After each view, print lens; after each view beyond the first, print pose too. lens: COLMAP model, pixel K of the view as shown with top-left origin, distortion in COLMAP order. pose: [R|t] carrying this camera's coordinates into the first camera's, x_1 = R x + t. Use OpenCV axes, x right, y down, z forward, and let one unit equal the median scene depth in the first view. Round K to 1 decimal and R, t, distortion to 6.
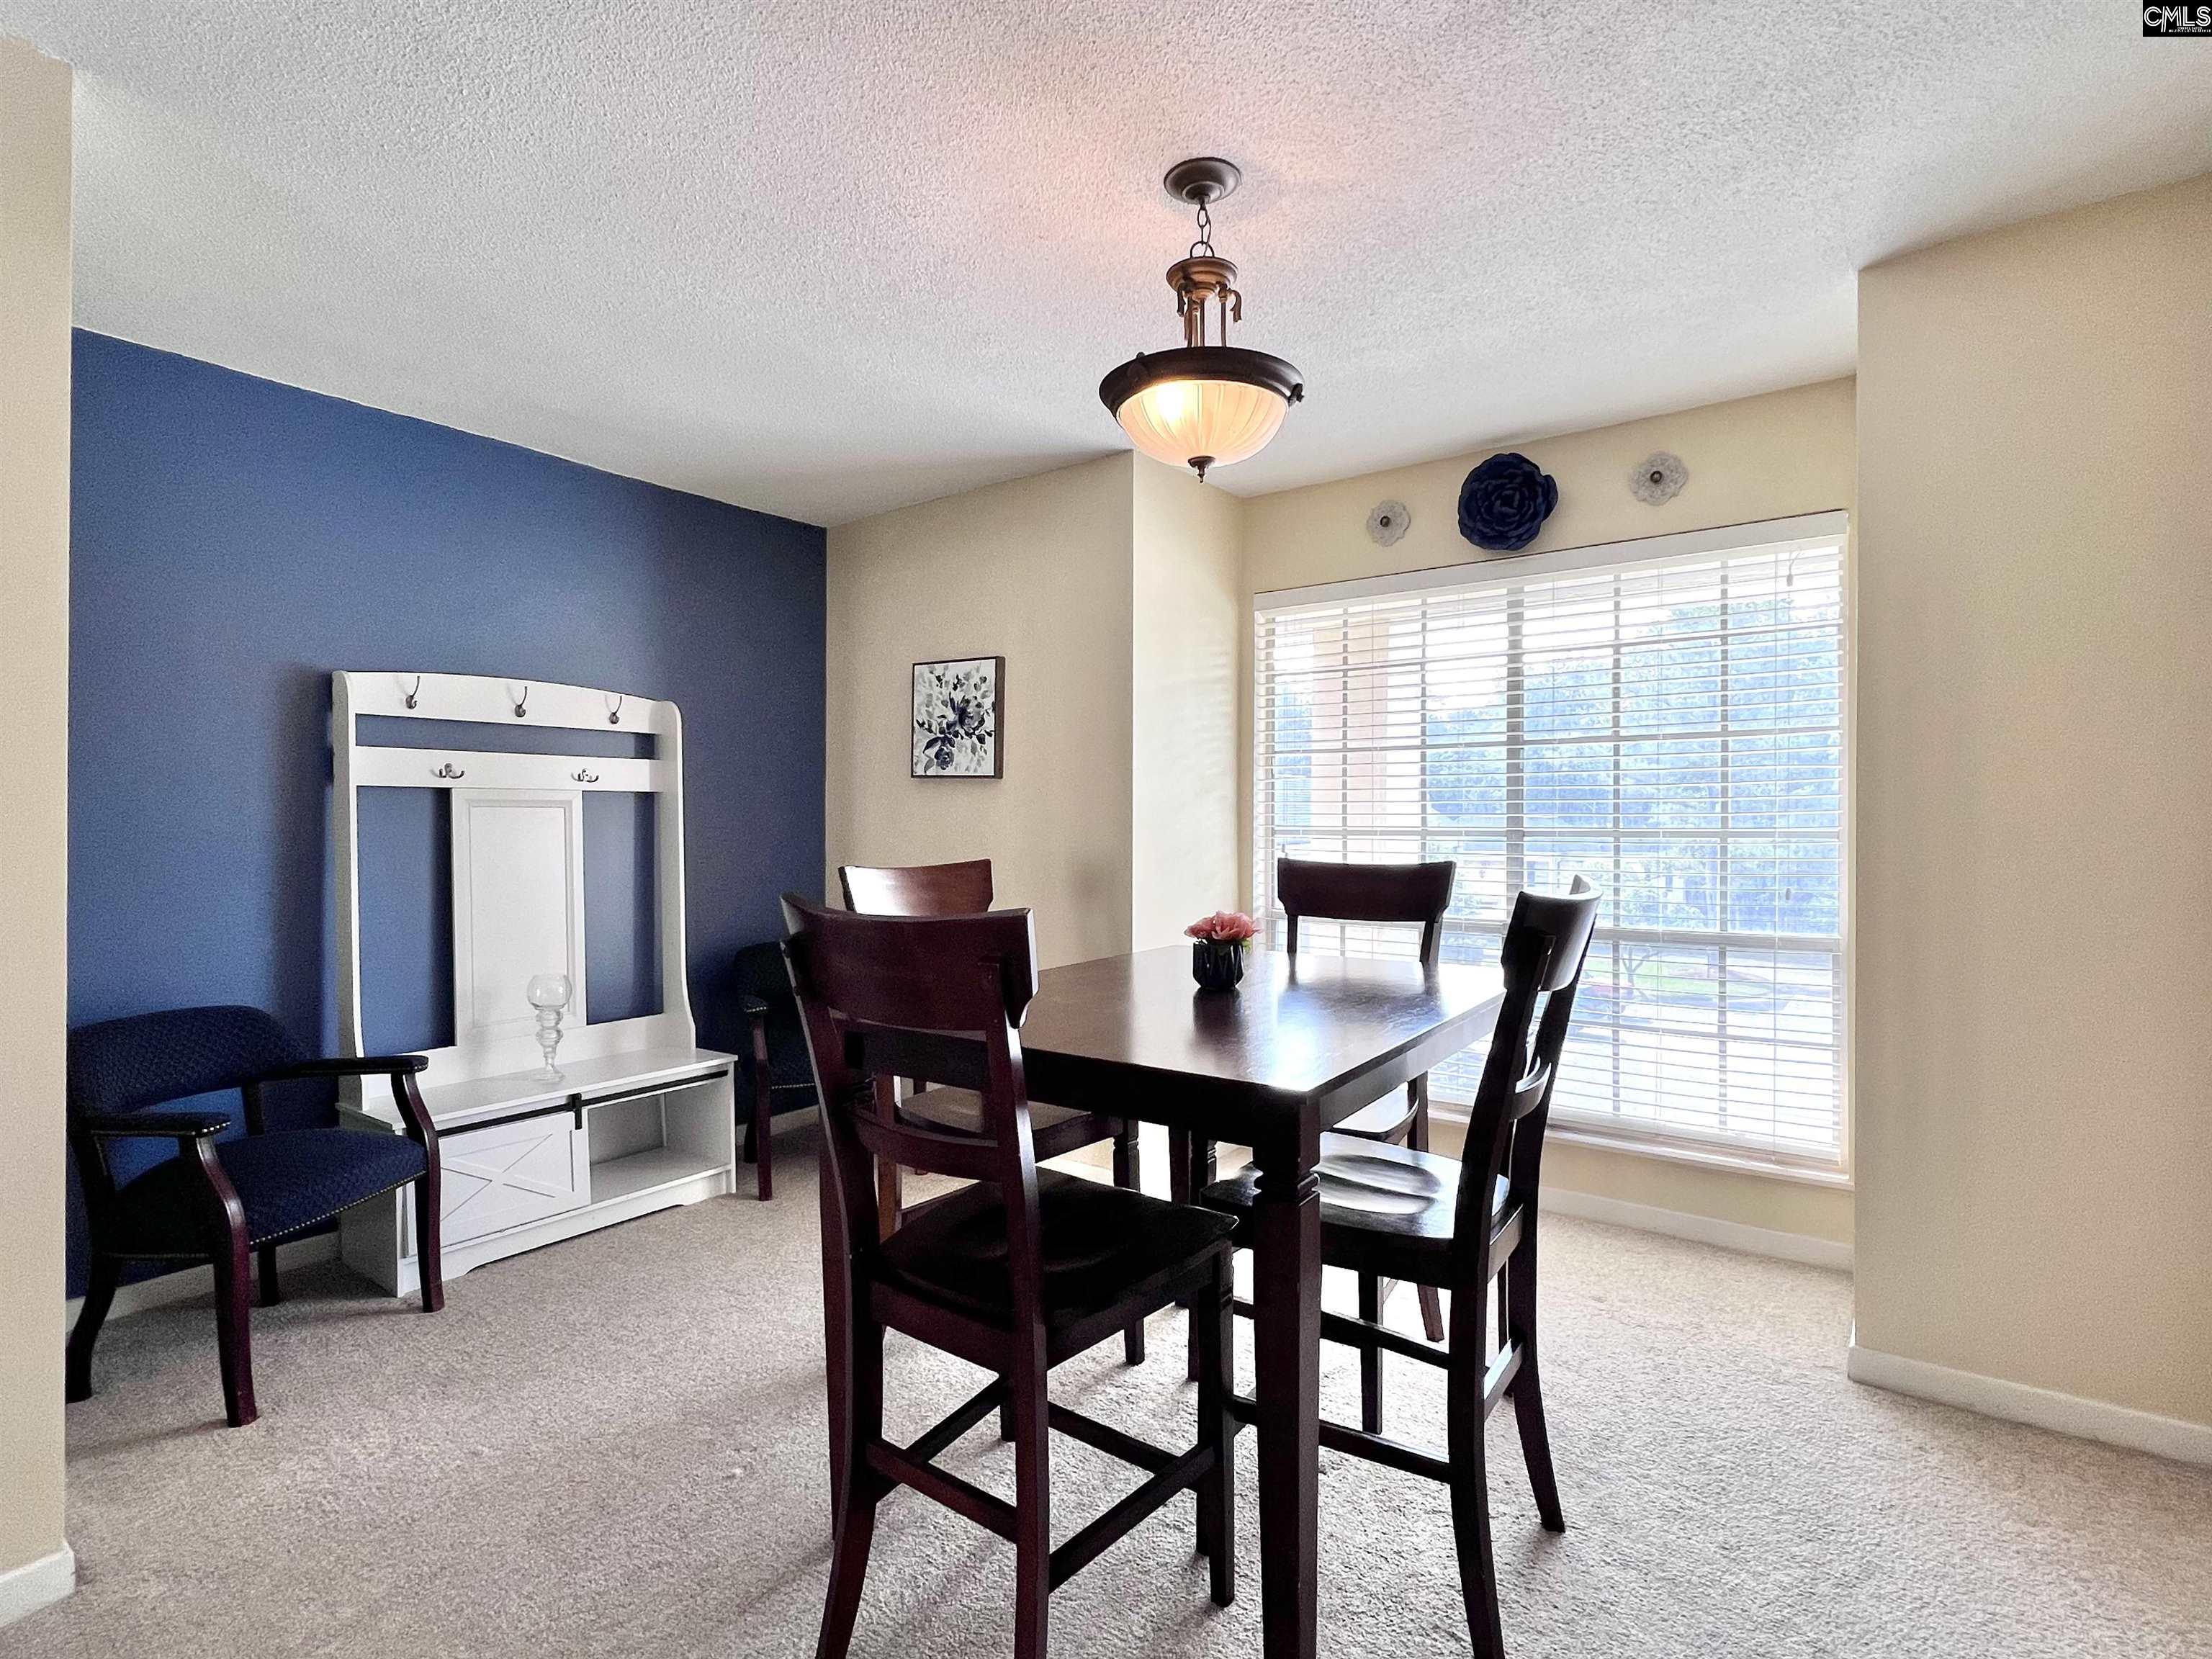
lens RADIAL K [[1086.2, 0, 1099.1], [0, 1086.2, 829.0], [0, 0, 1]] dist [-0.000617, 0.000164]
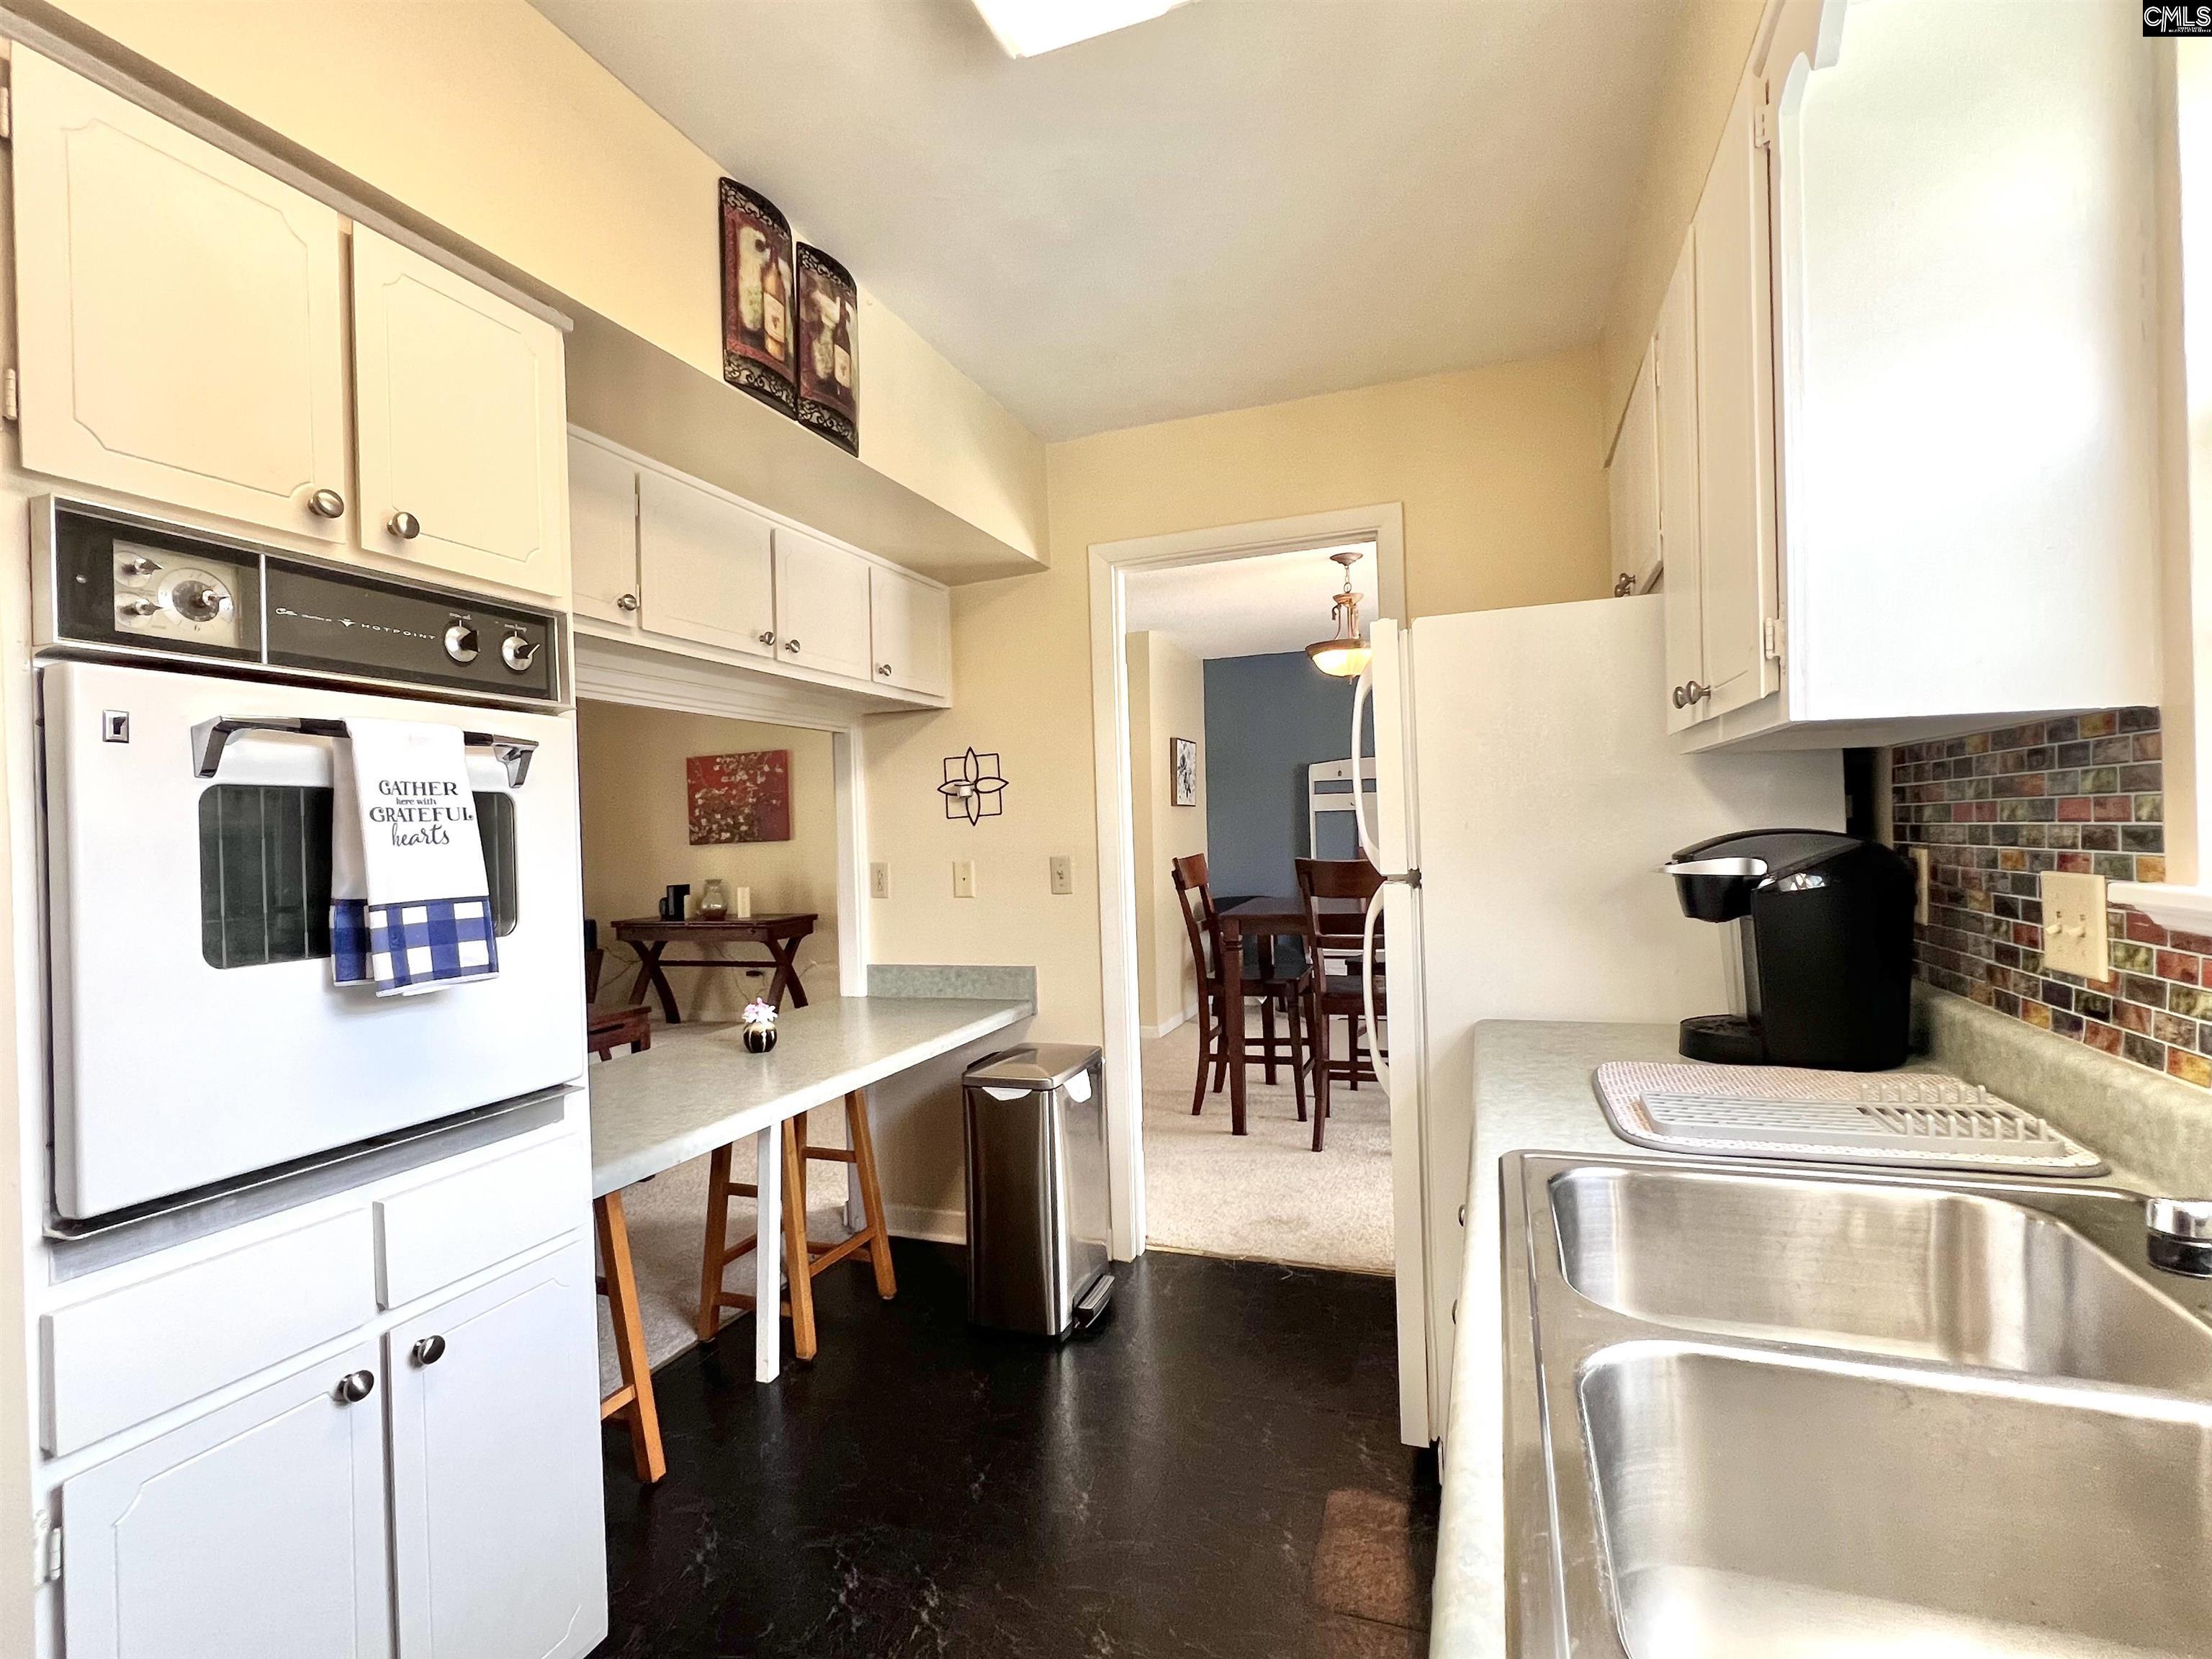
lens RADIAL K [[1034.5, 0, 1106.0], [0, 1034.5, 829.5], [0, 0, 1]] dist [-0.000696, 0.000097]
pose [[0.273901, -0.006108, -0.961739, 1.140416], [0.021586, 0.999767, -0.000202, -0.006470], [0.961516, -0.020705, 0.273969, -0.071597]]
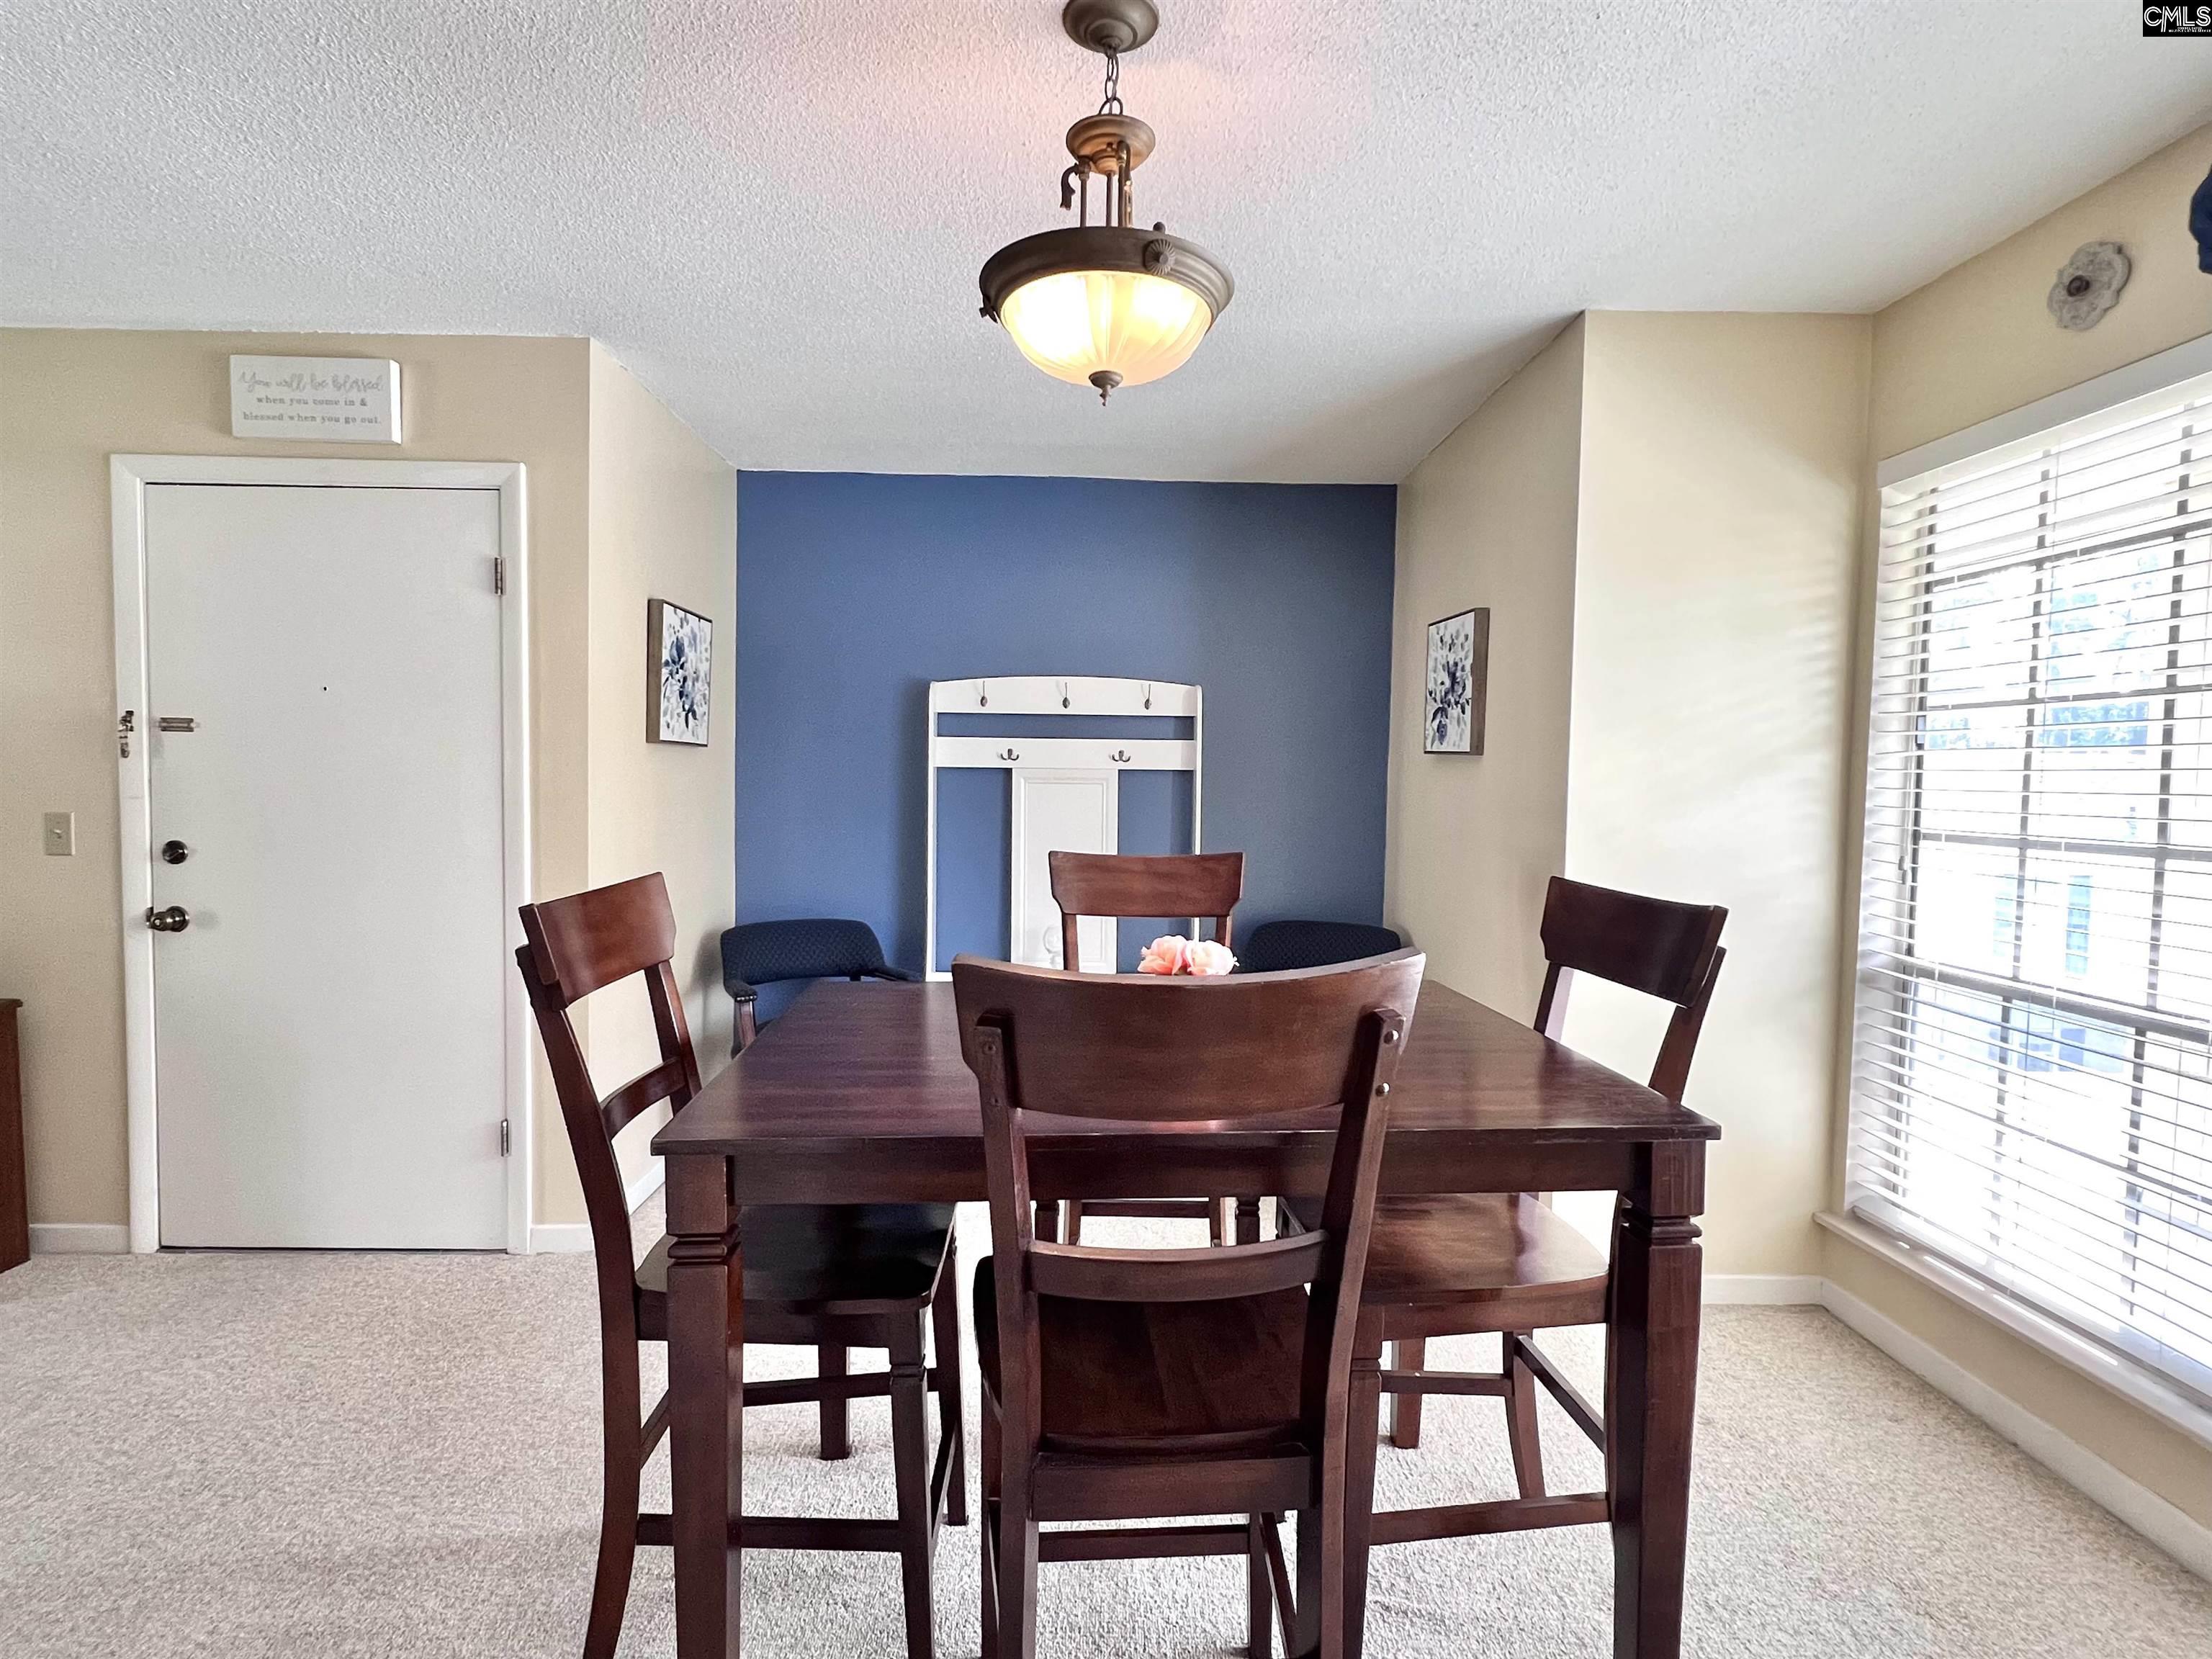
lens RADIAL K [[1086.2, 0, 1099.1], [0, 1086.2, 829.0], [0, 0, 1]] dist [-0.000617, 0.000164]
pose [[0.608415, 0.046852, -0.792235, 0.407042], [-0.021603, 0.998864, 0.042481, -0.019490], [0.793325, -0.008731, 0.608736, 0.270703]]
